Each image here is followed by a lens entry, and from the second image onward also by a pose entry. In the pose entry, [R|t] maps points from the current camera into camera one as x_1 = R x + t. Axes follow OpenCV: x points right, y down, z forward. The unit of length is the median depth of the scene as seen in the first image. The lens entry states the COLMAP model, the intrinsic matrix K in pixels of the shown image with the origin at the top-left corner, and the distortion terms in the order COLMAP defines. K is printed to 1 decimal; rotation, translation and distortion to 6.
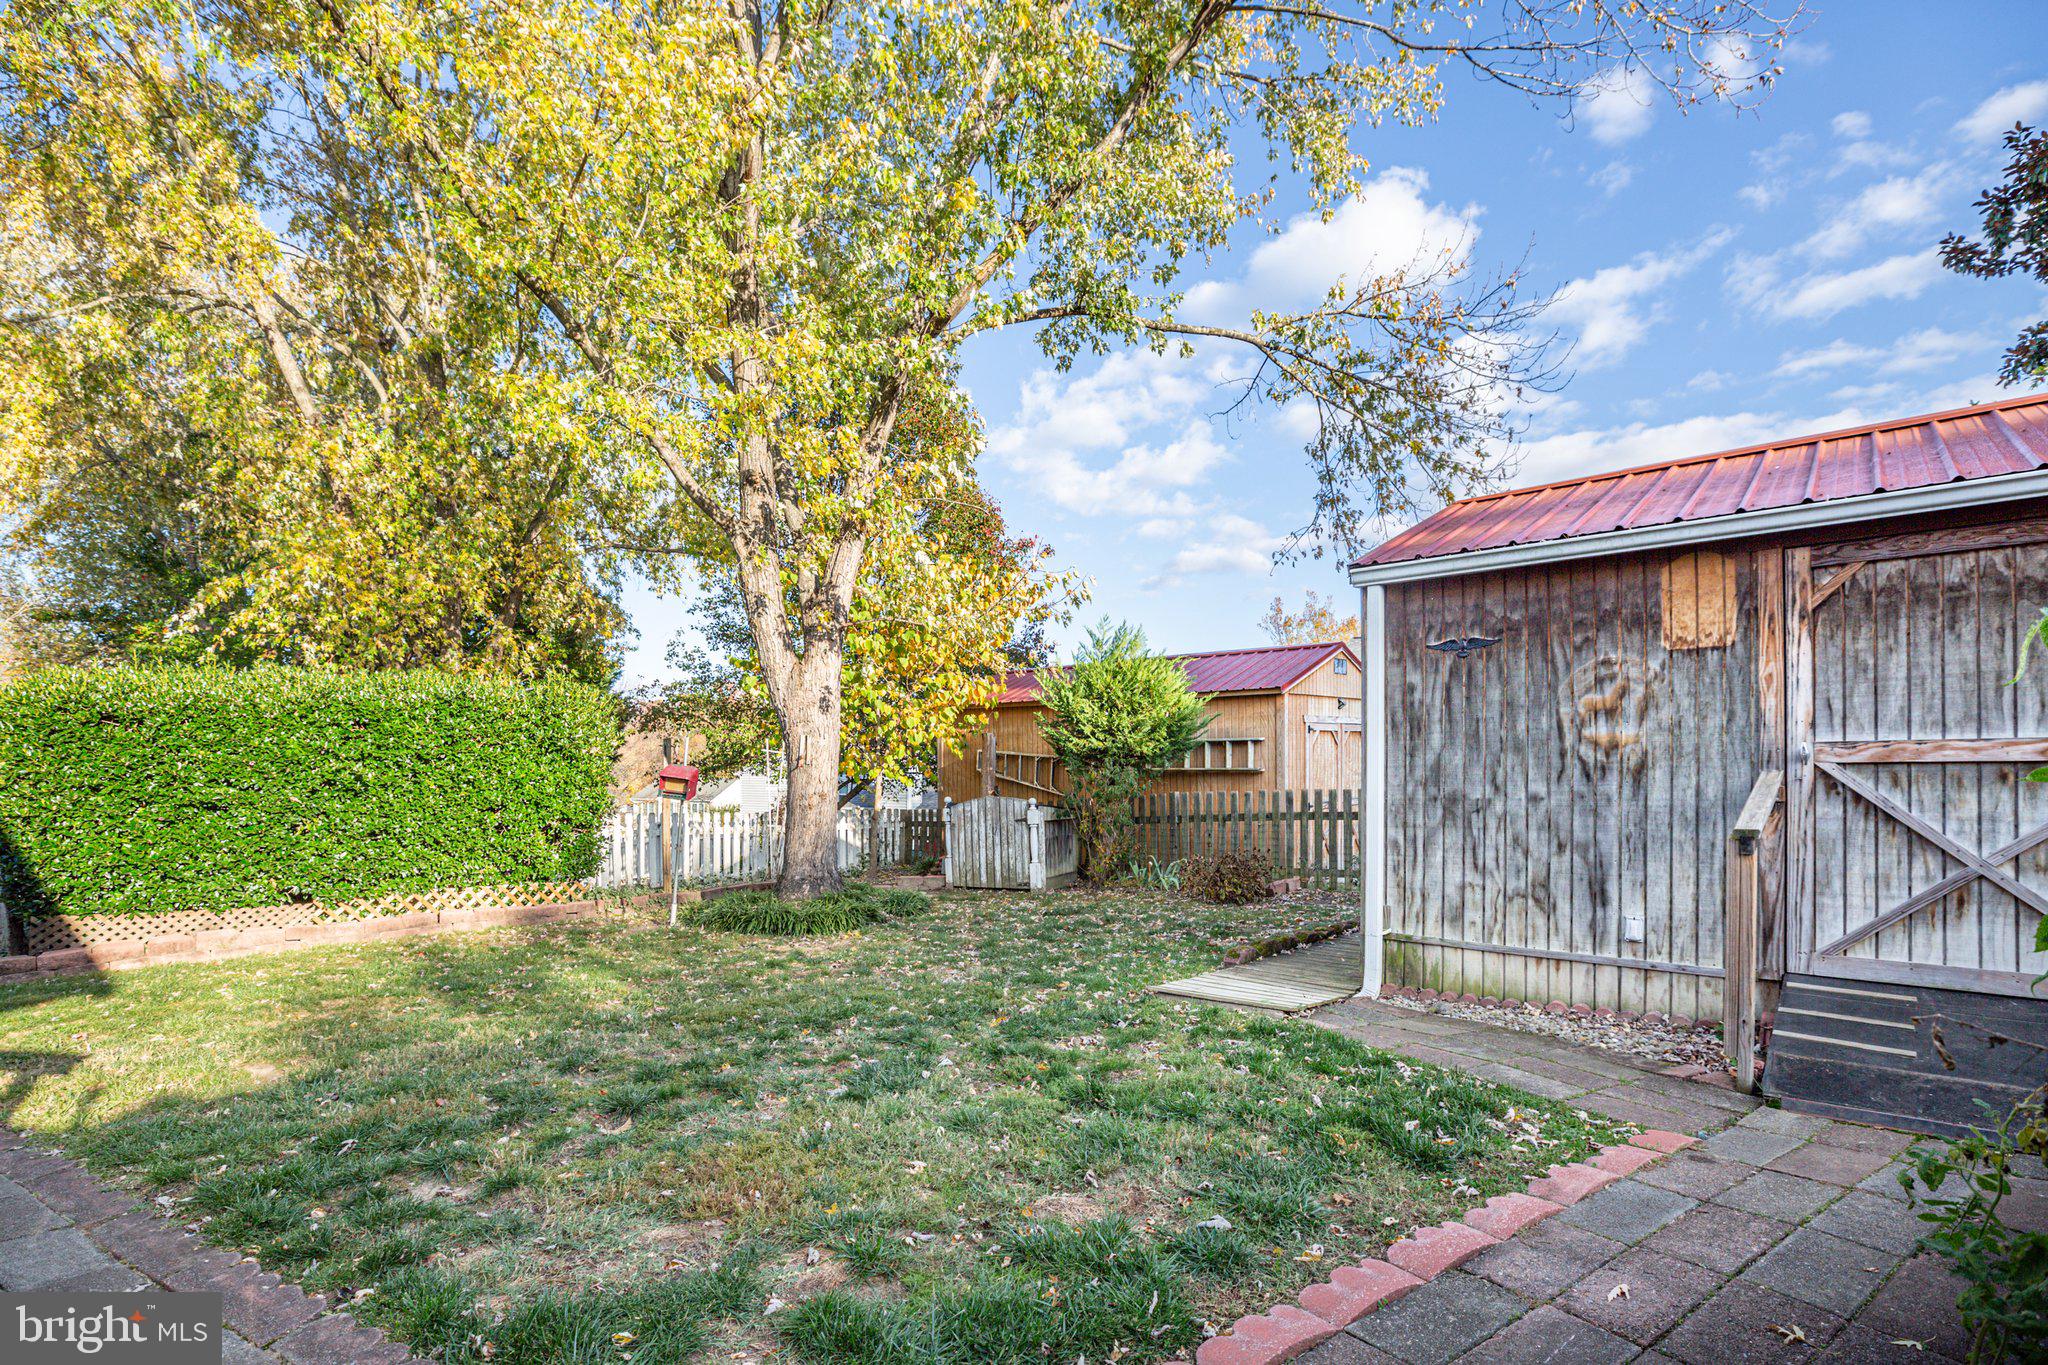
lens RADIAL K [[975.5, 0, 1005.8], [0, 975.5, 770.8], [0, 0, 1]] dist [-0.049079, 0.015614]
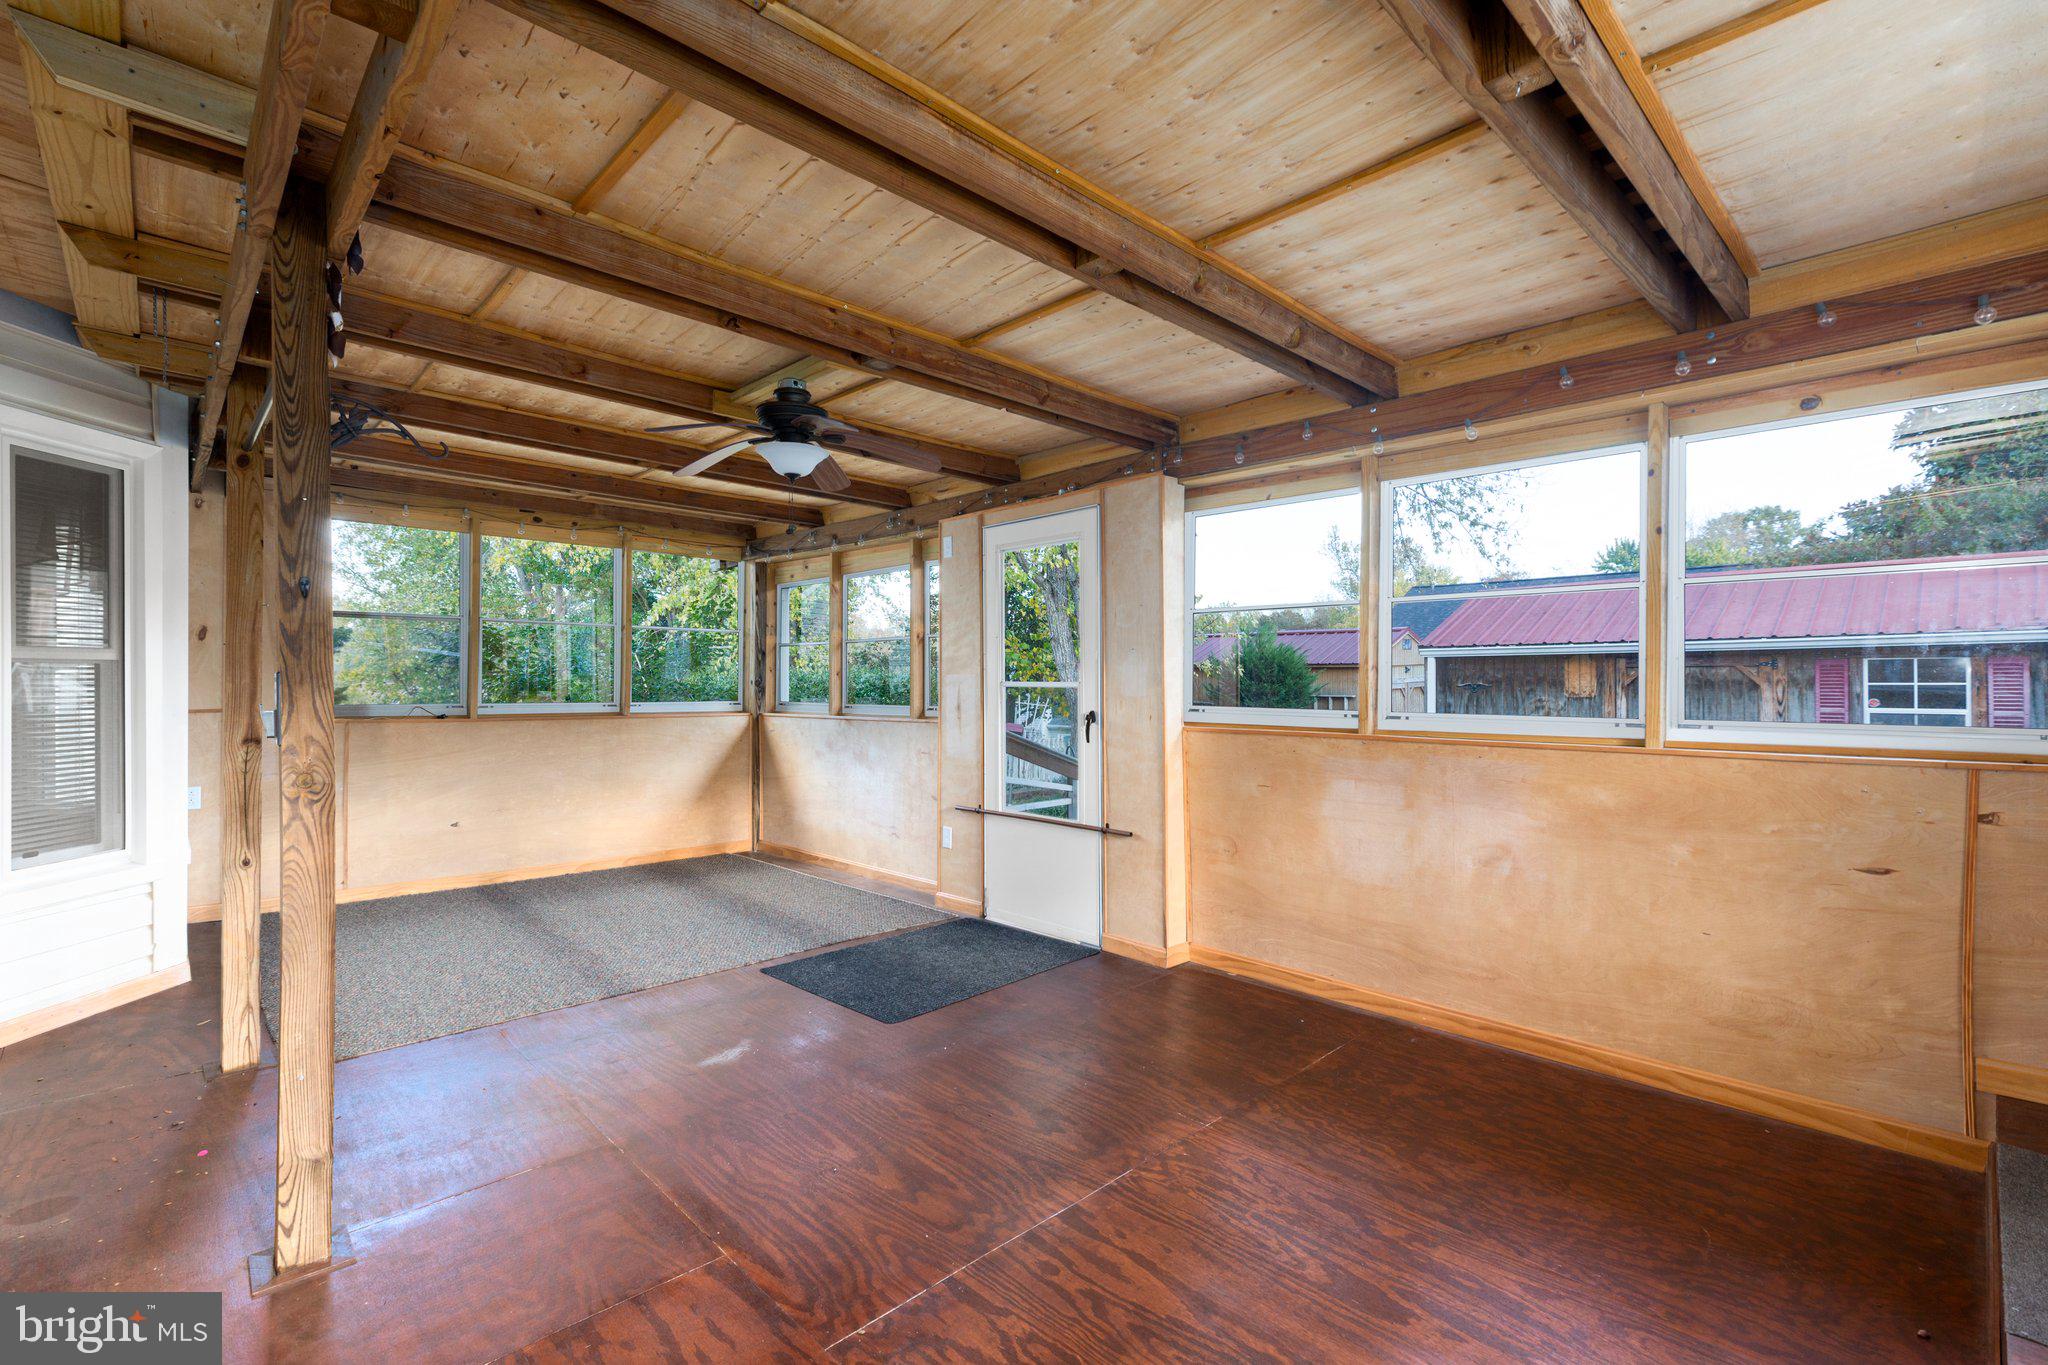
lens RADIAL K [[905.9, 0, 1028.7], [0, 905.9, 684.9], [0, 0, 1]] dist [0.007153, 0.000086]
pose [[0.998775, -0.001530, -0.049460, -0.449638], [0.002079, 0.999937, 0.011051, -0.173201], [0.049439, -0.011140, 0.998715, -1.151061]]
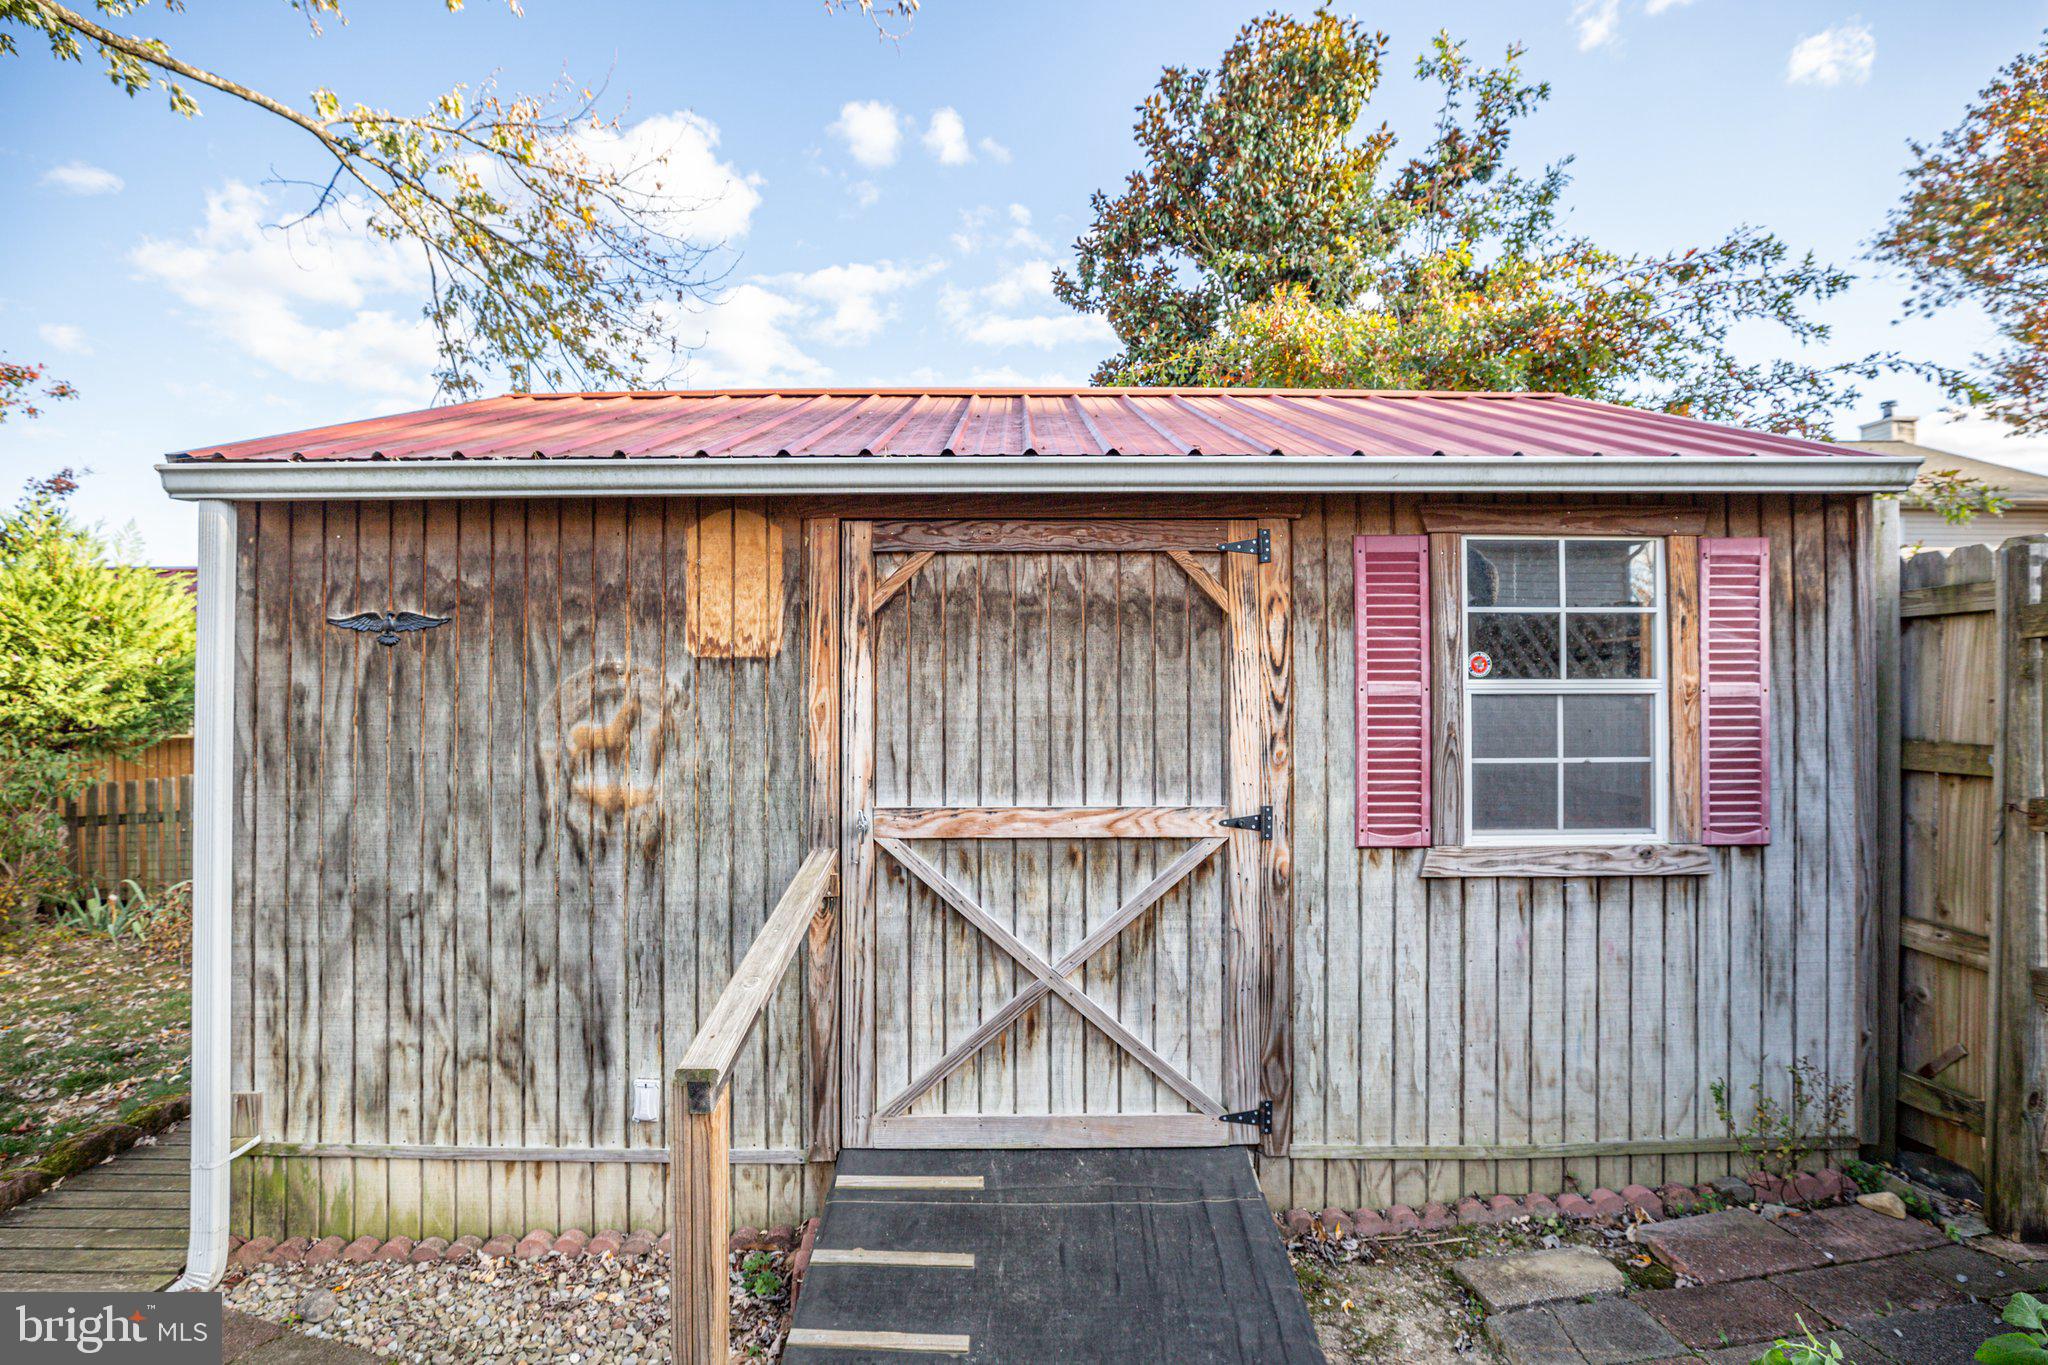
lens RADIAL K [[934.9, 0, 1018.6], [0, 934.9, 680.0], [0, 0, 1]] dist [-0.044169, 0.015513]
pose [[0.728630, 0.006088, 0.684881, 0.407674], [-0.002780, 0.999979, -0.005931, -0.103564], [-0.684902, 0.002418, 0.728631, 0.383001]]
